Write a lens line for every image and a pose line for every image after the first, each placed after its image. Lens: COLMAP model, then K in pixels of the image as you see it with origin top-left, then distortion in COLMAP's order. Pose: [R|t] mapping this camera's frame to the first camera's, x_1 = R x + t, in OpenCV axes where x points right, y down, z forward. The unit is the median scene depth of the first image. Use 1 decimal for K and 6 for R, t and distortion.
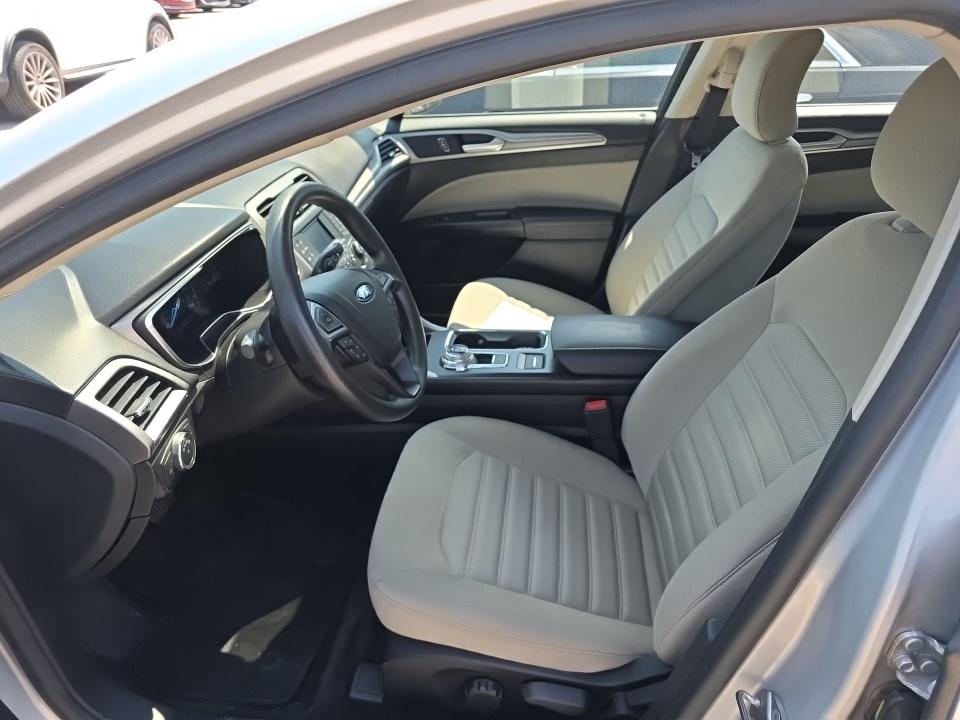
lens RADIAL K [[677.4, 0, 480.0], [0, 677.4, 360.0], [0, 0, 1]] dist [0.022320, -0.001925]
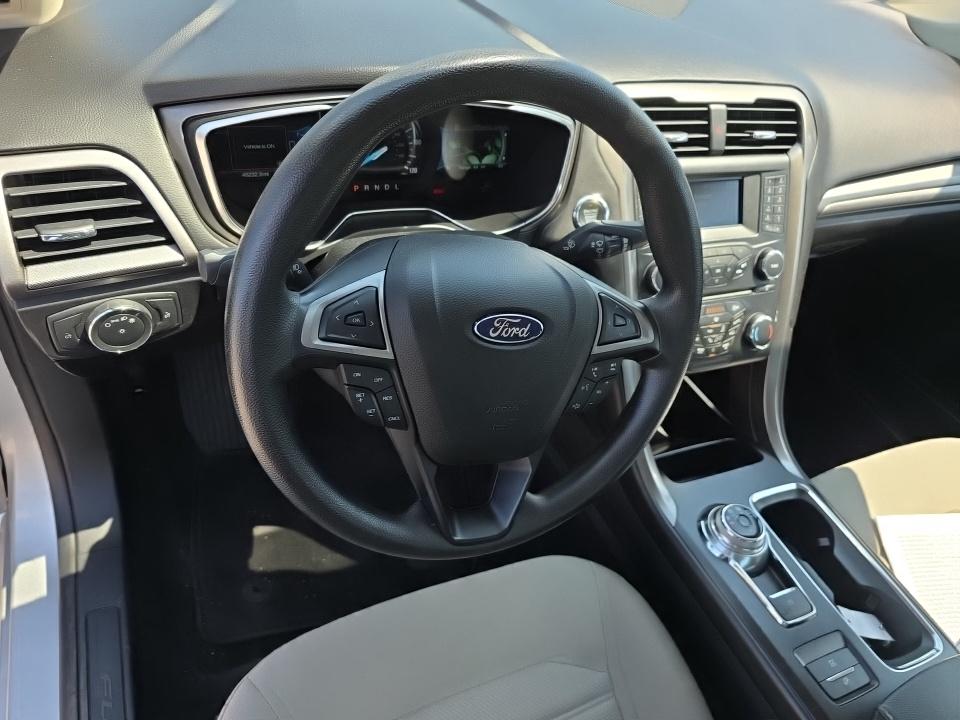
lens RADIAL K [[677.4, 0, 480.0], [0, 677.4, 360.0], [0, 0, 1]] dist [0.022320, -0.001925]
pose [[0.494333, 0.682726, -0.538071, 0.068412], [-0.597595, 0.716428, 0.360014, -0.185787], [0.631280, 0.143582, 0.762148, 0.477927]]
